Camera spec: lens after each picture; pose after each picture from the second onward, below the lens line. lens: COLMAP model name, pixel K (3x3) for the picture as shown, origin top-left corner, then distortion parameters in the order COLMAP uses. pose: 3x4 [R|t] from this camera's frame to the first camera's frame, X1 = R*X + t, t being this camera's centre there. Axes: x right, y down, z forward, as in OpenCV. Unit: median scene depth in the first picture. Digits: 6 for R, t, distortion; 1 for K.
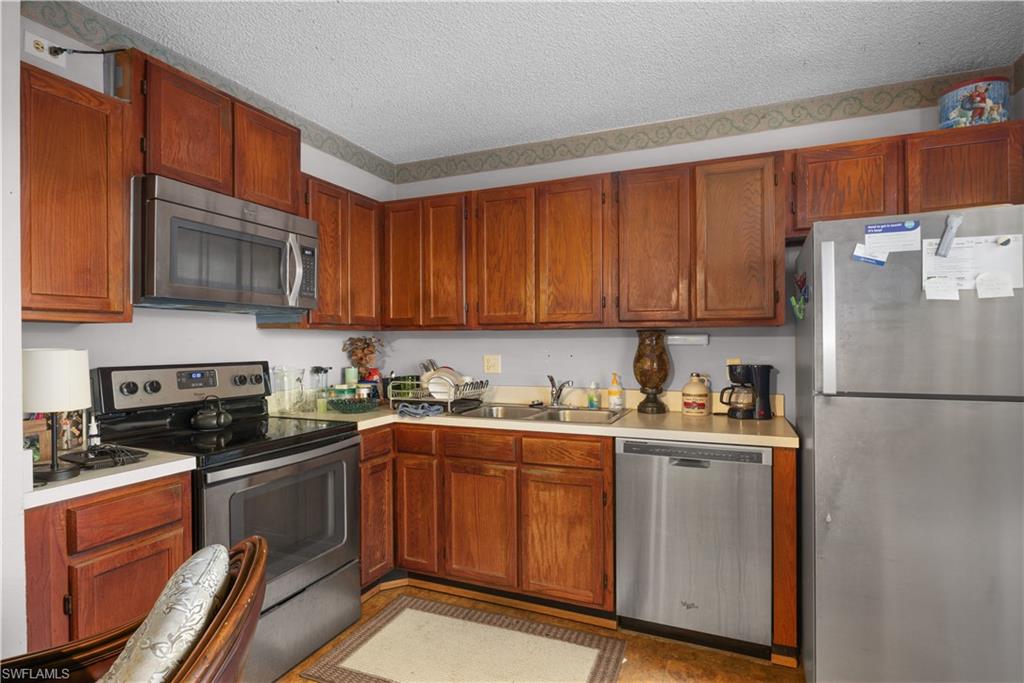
lens RADIAL K [[519.5, 0, 513.6], [0, 519.5, 335.3], [0, 0, 1]] dist [-0.002994, -0.000821]
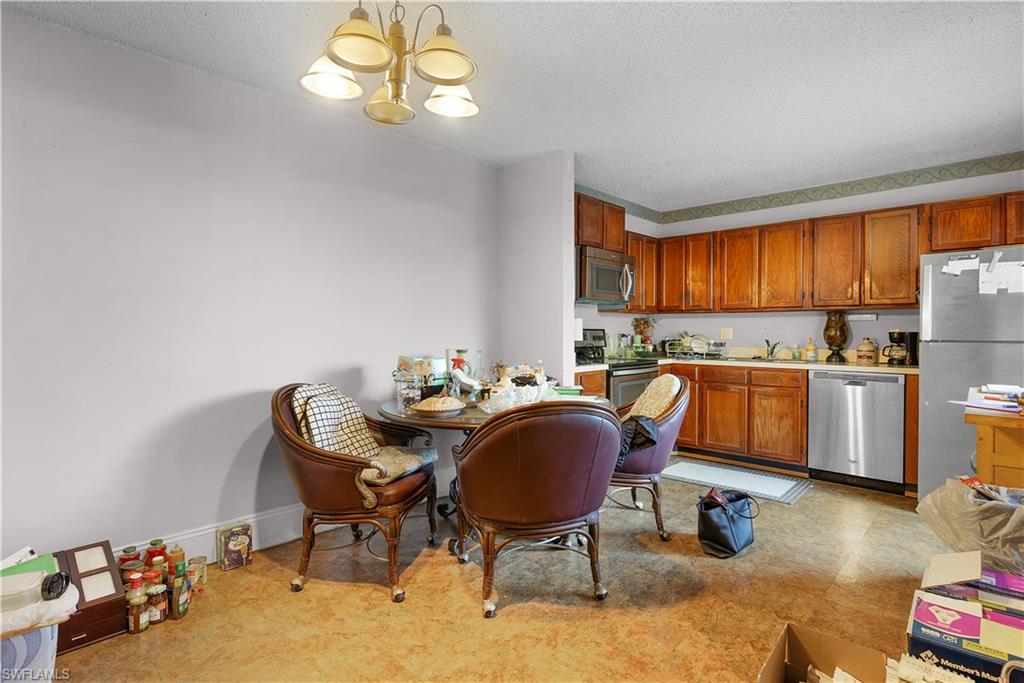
lens RADIAL K [[519.5, 0, 513.6], [0, 519.5, 335.3], [0, 0, 1]] dist [-0.002994, -0.000821]
pose [[0.938739, 0.008469, -0.344524, -0.131946], [-0.000729, 0.999745, 0.022591, 0.030264], [0.344627, -0.020956, 0.938506, -0.937925]]
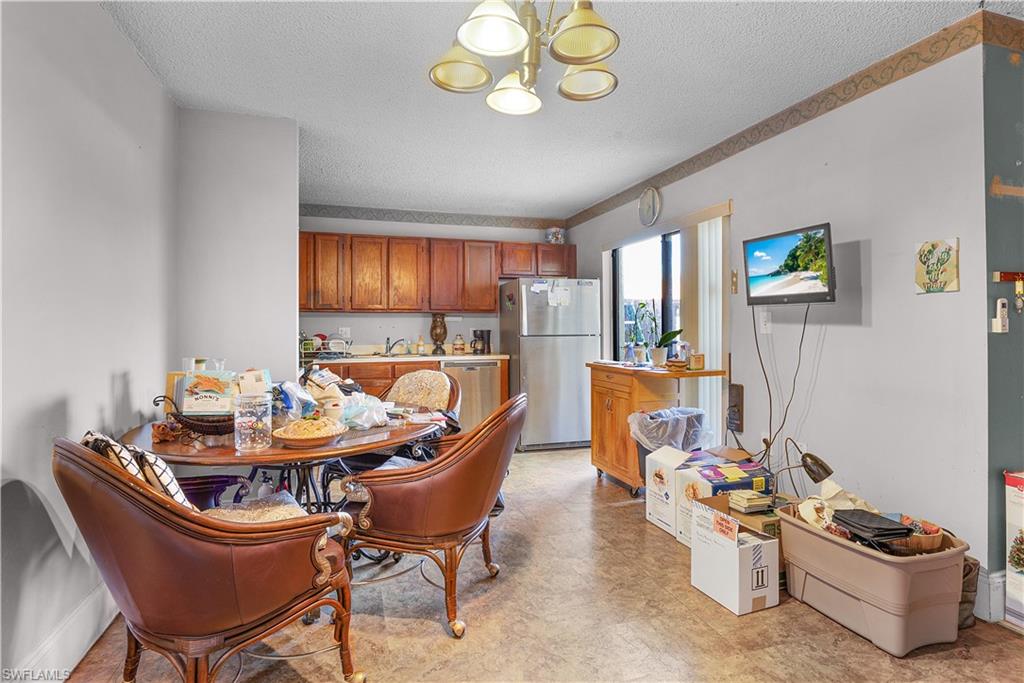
lens RADIAL K [[519.5, 0, 513.6], [0, 519.5, 335.3], [0, 0, 1]] dist [-0.002994, -0.000821]
pose [[0.758382, -0.004652, 0.651794, -0.909045], [-0.008226, 0.999827, 0.016707, 0.038871], [-0.651758, -0.018031, 0.758212, -0.805796]]
